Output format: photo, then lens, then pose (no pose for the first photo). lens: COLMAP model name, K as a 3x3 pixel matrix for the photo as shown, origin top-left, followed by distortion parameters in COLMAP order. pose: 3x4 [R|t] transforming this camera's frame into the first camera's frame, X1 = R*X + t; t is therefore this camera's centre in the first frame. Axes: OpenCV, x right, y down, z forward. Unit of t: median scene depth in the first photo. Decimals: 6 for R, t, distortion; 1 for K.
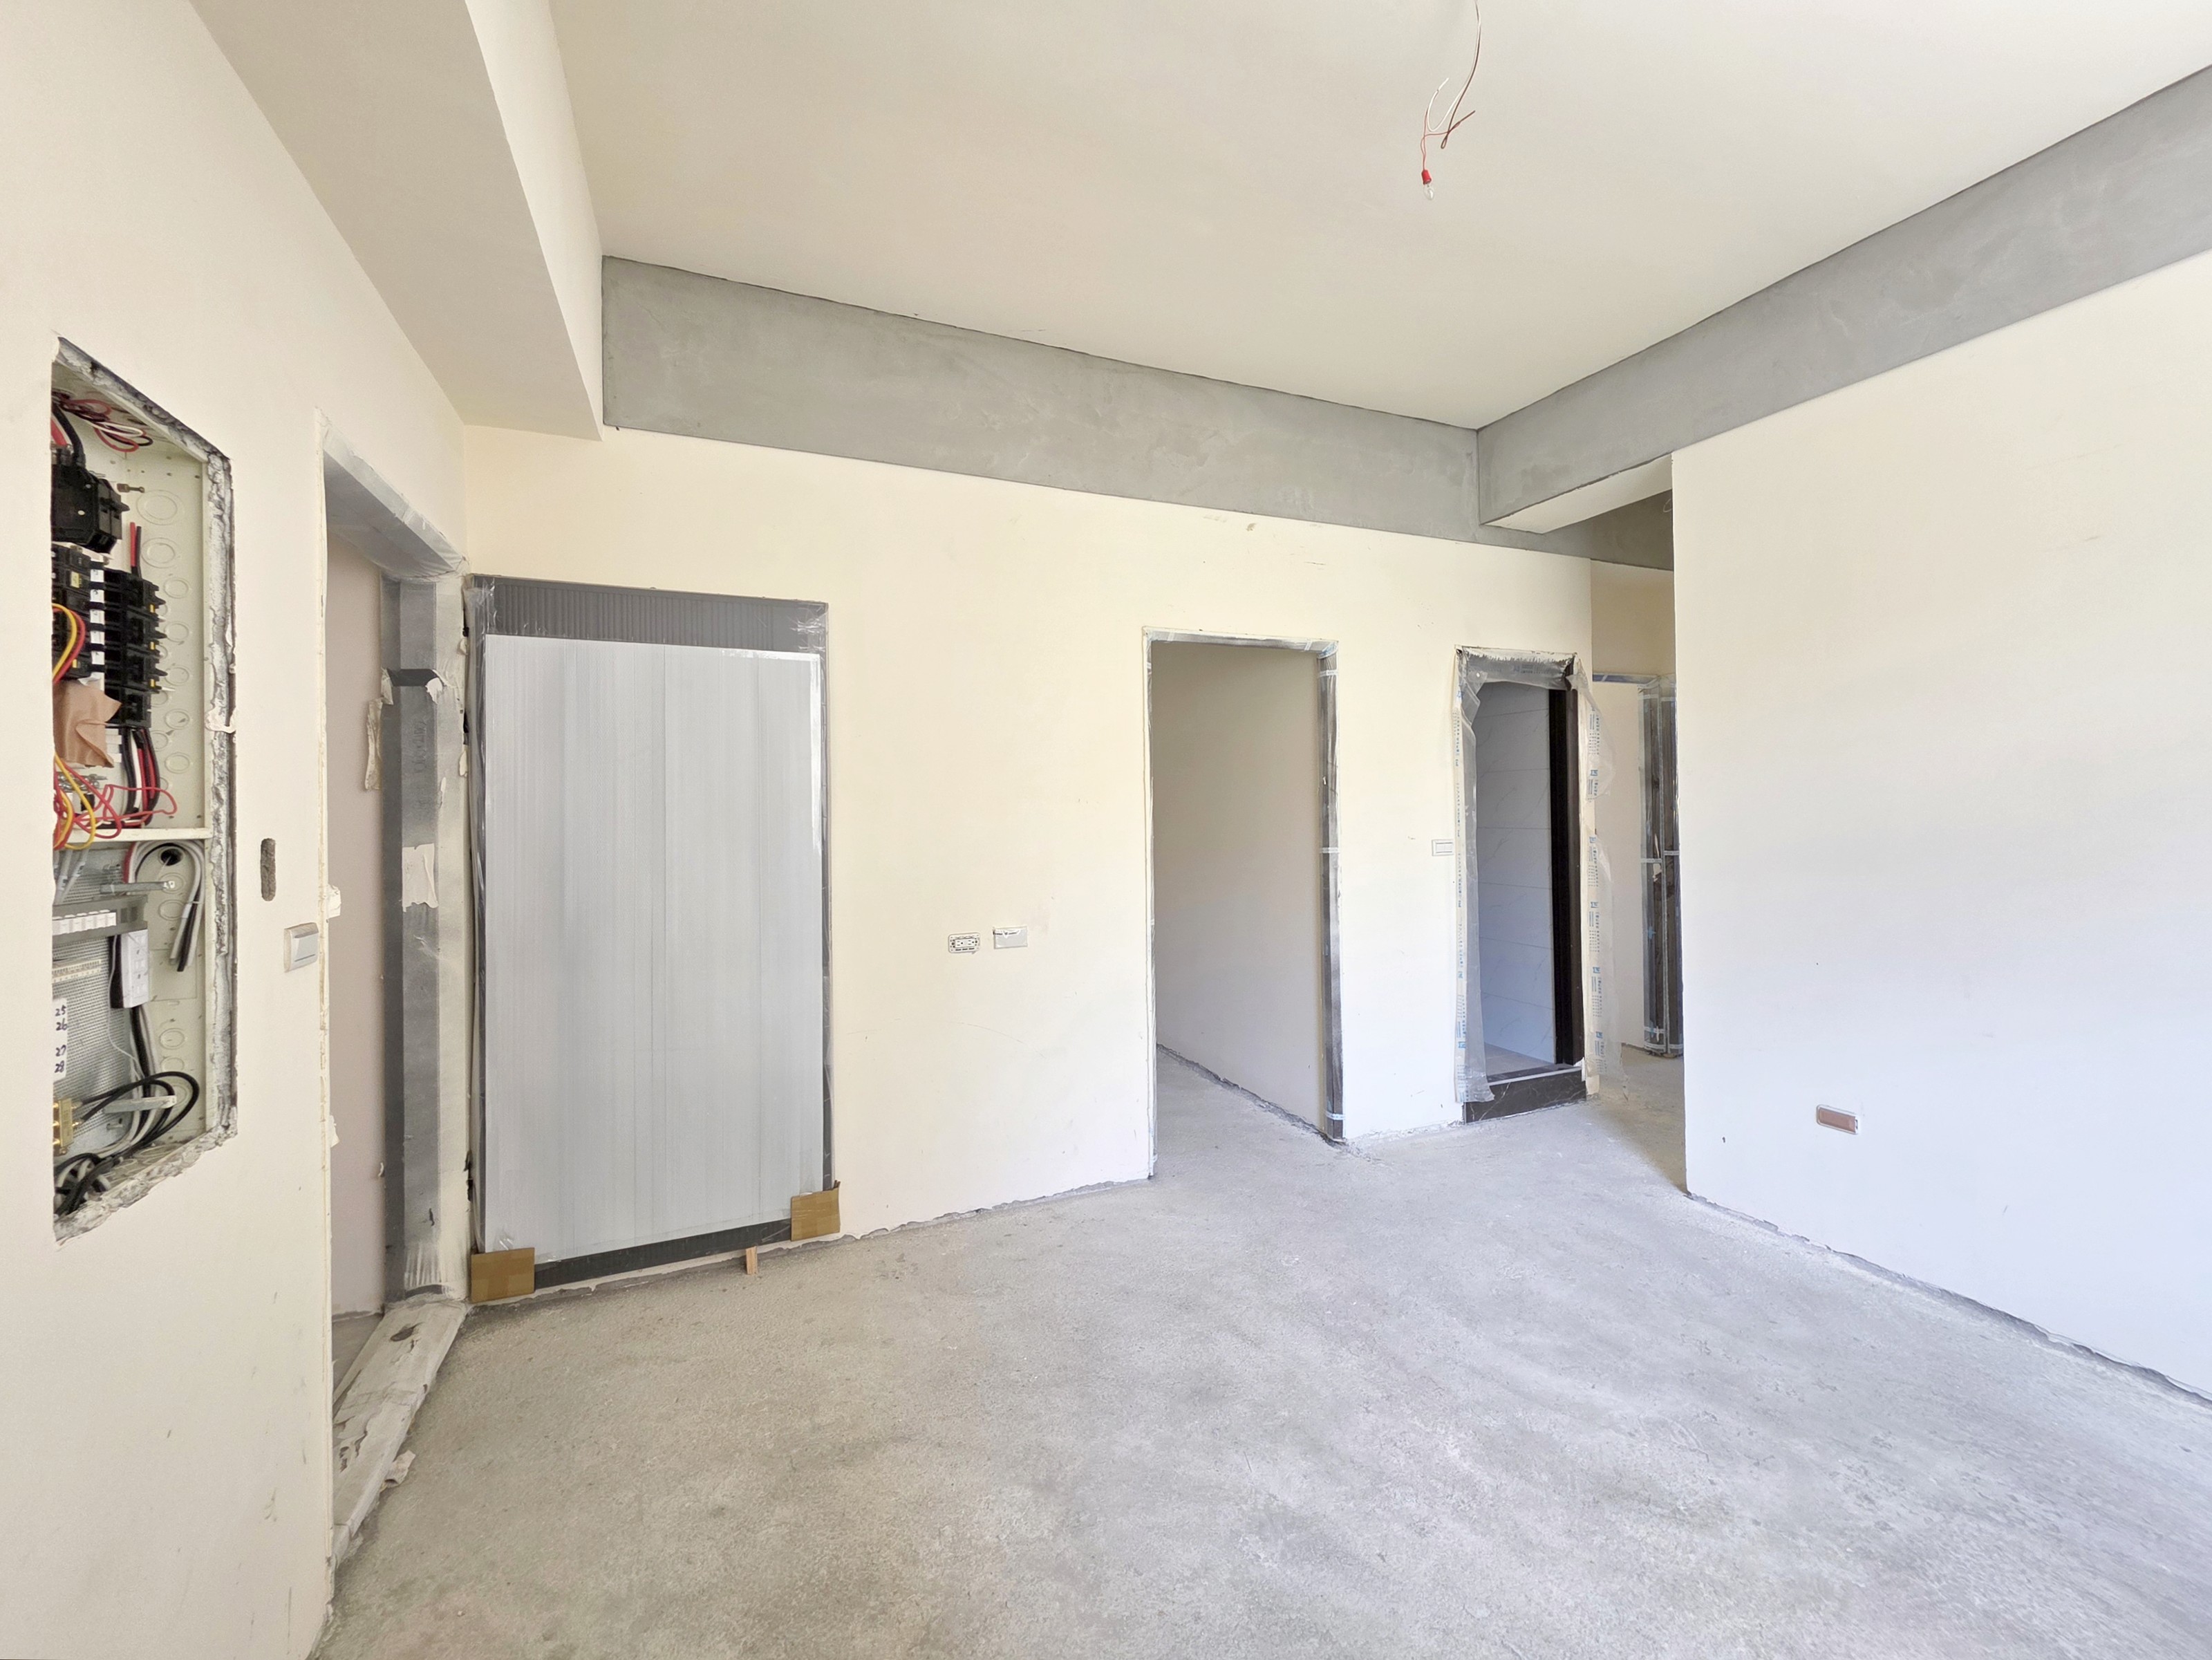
lens RADIAL K [[891.2, 0, 1101.7], [0, 891.2, 812.1], [0, 0, 1]] dist [-0.000433, 0.000347]
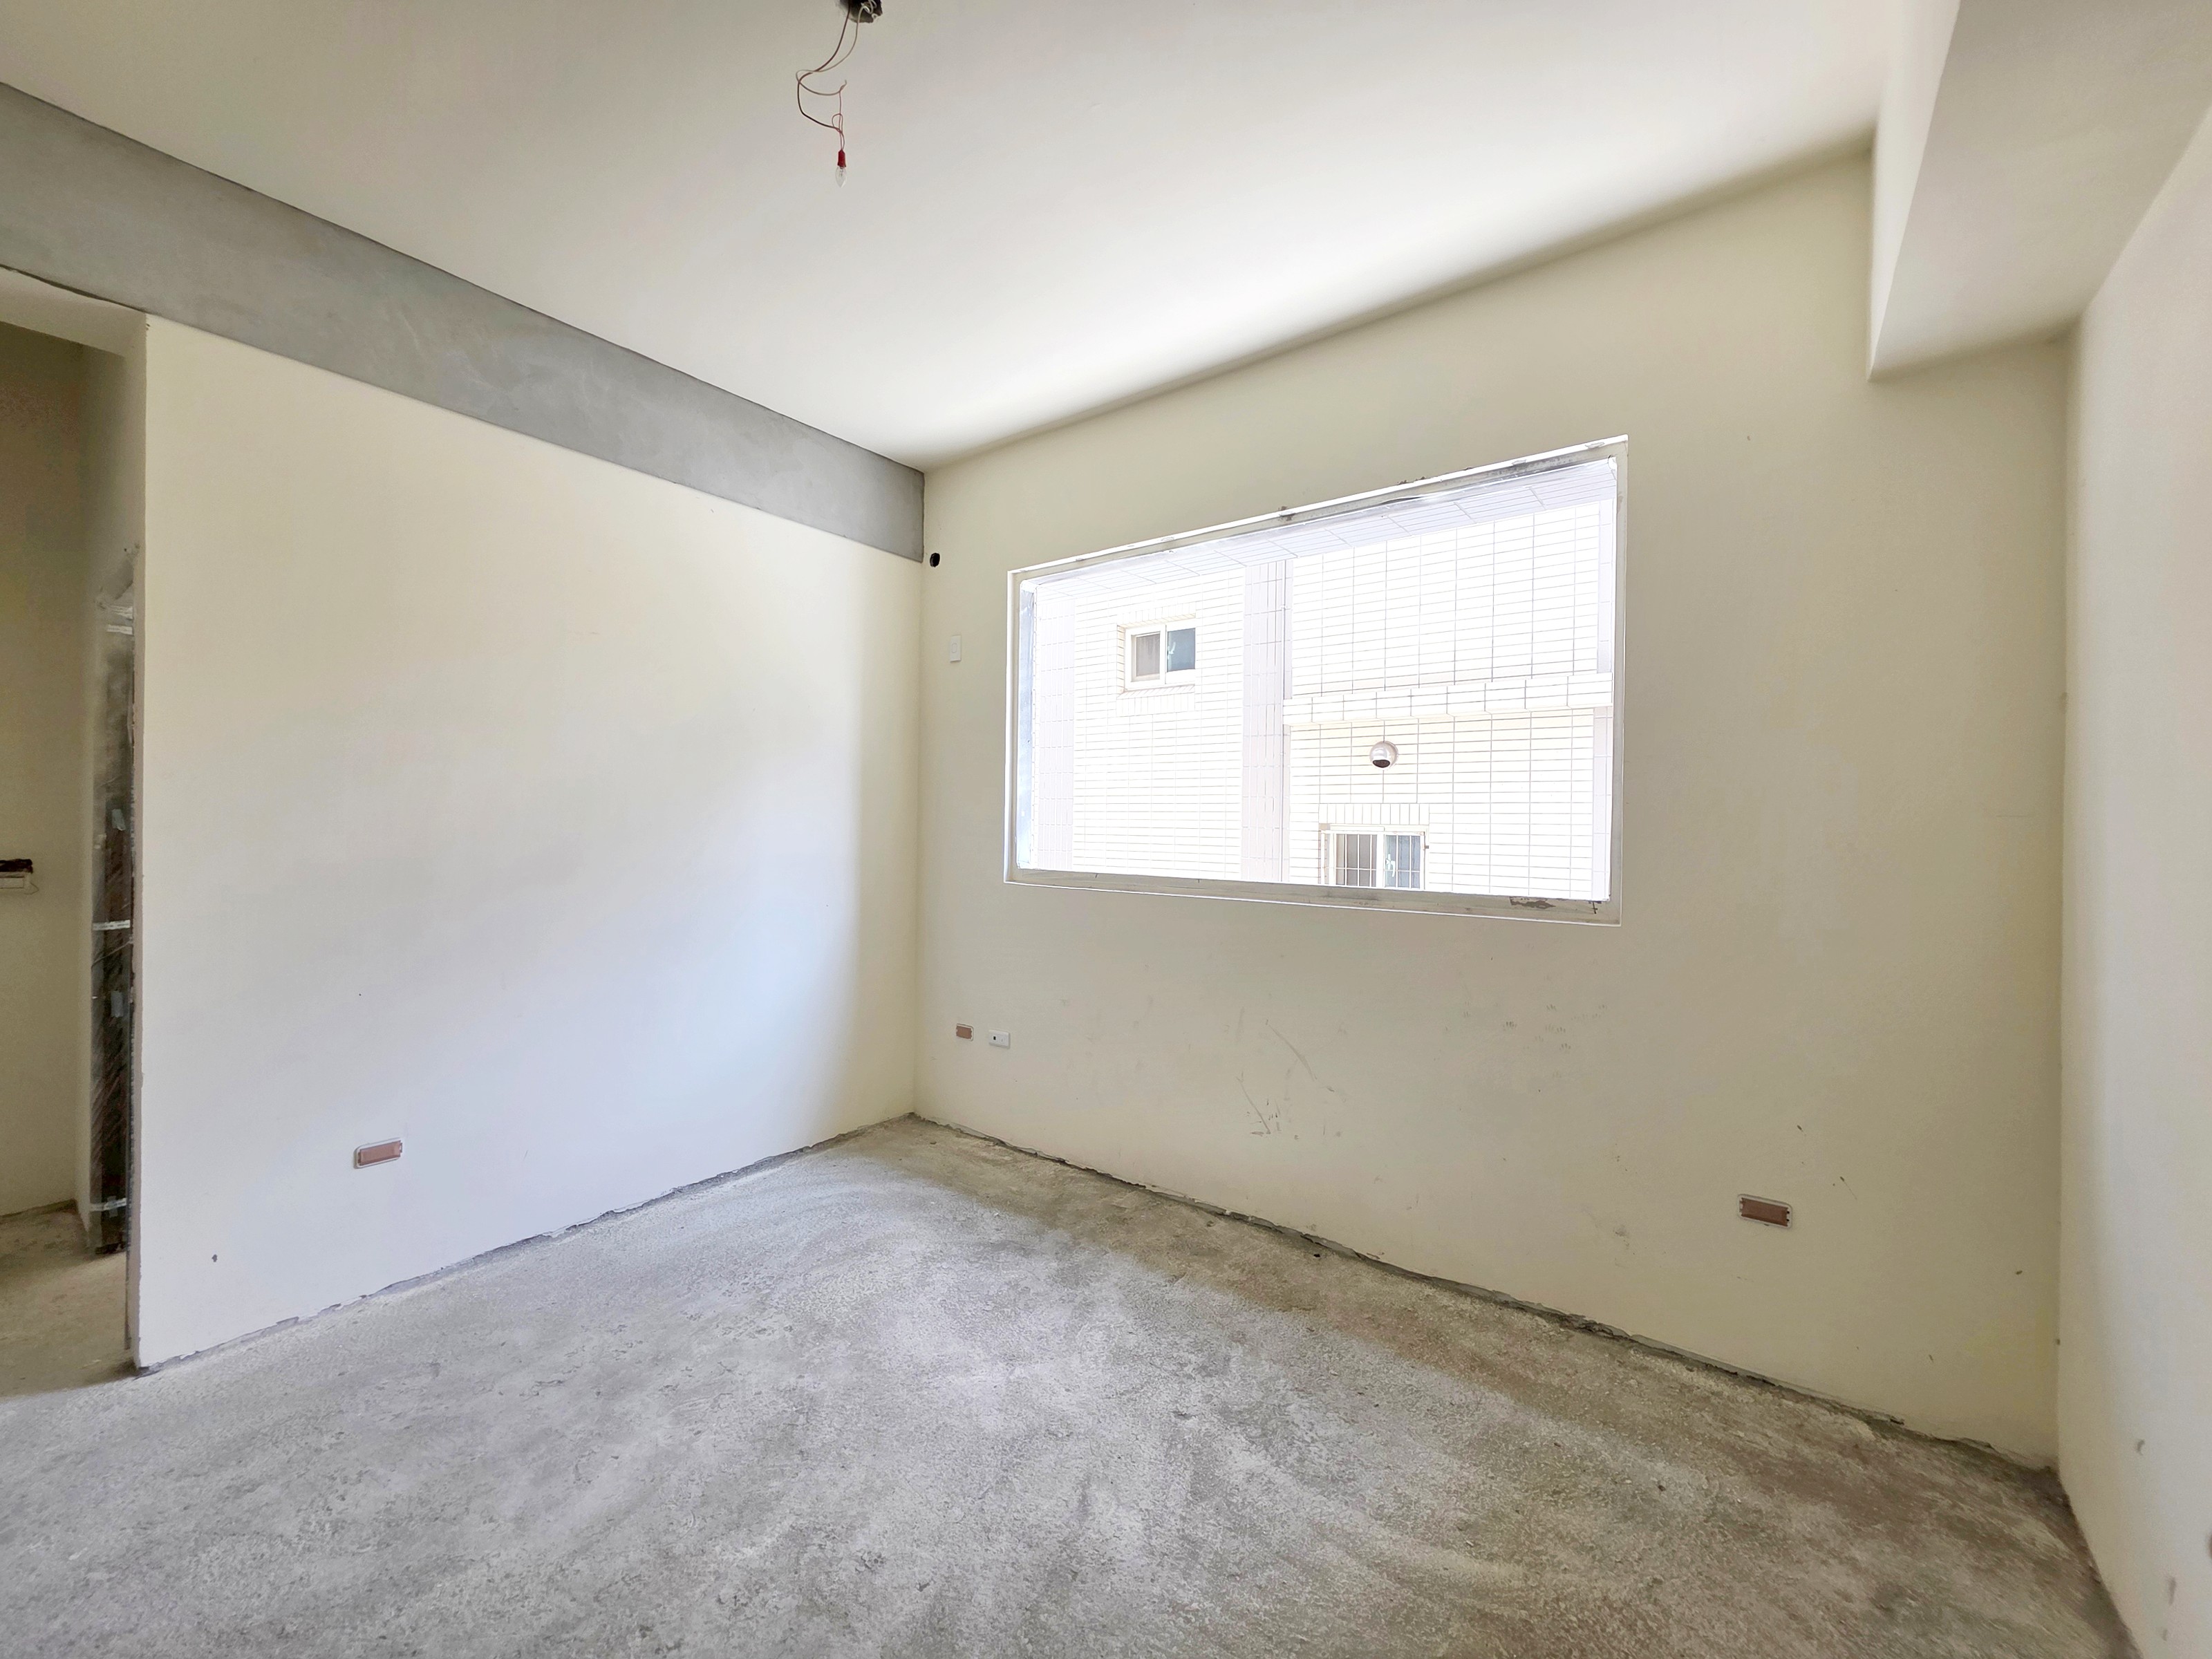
lens RADIAL K [[891.1, 0, 1108.7], [0, 891.1, 829.3], [0, 0, 1]] dist [-0.000433, 0.000347]
pose [[-0.506708, 0.001288, 0.862117, -0.468581], [-0.002610, 0.999992, -0.003028, -0.000421], [-0.862114, -0.003784, -0.506701, 0.967804]]
